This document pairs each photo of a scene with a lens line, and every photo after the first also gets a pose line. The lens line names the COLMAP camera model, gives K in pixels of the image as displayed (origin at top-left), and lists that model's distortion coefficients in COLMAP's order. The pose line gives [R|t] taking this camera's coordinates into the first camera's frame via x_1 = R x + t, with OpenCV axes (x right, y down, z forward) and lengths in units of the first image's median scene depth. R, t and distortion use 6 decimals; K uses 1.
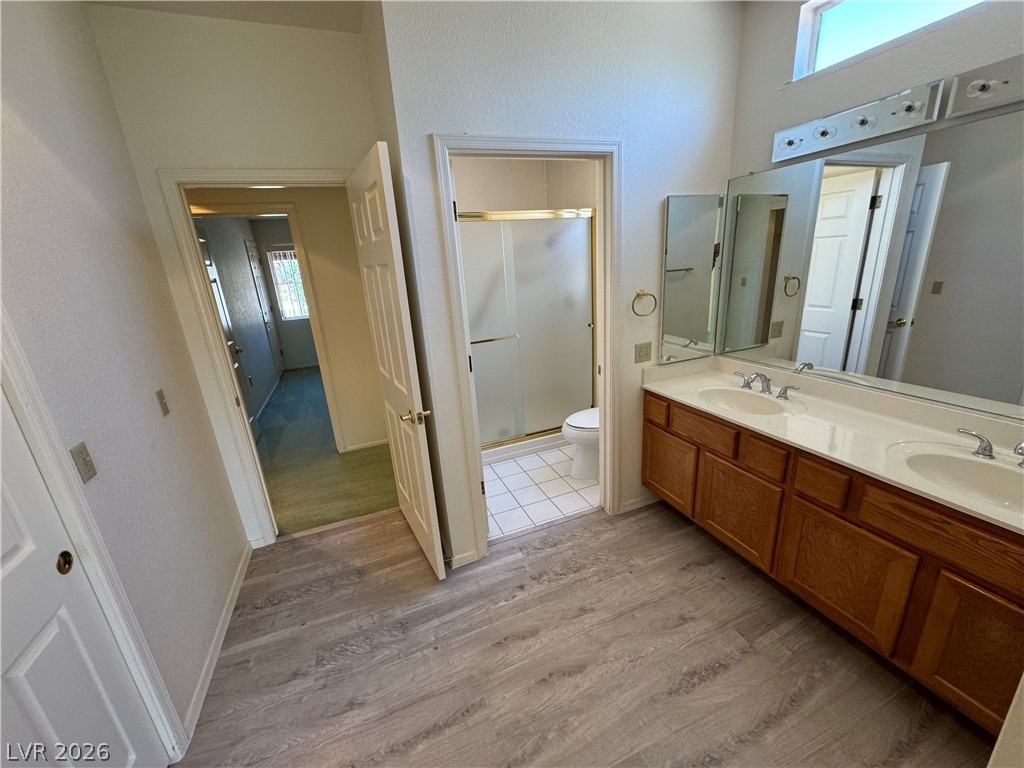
lens RADIAL K [[408.1, 0, 511.7], [0, 408.1, 385.7], [0, 0, 1]] dist [0.001155, -0.000104]
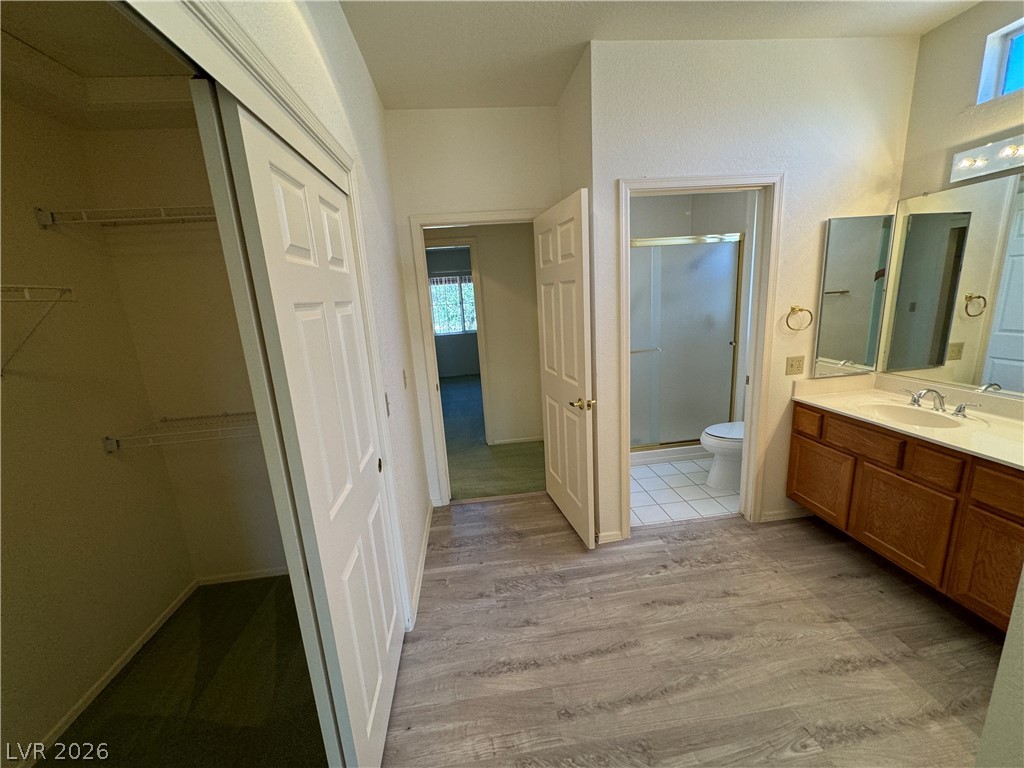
lens RADIAL K [[408.1, 0, 511.7], [0, 408.1, 385.7], [0, 0, 1]] dist [0.001155, -0.000104]
pose [[0.965009, 0.060908, -0.255044, -0.120326], [-0.077008, 0.995588, -0.053612, 0.091212], [0.250653, 0.071377, 0.965442, -0.208699]]
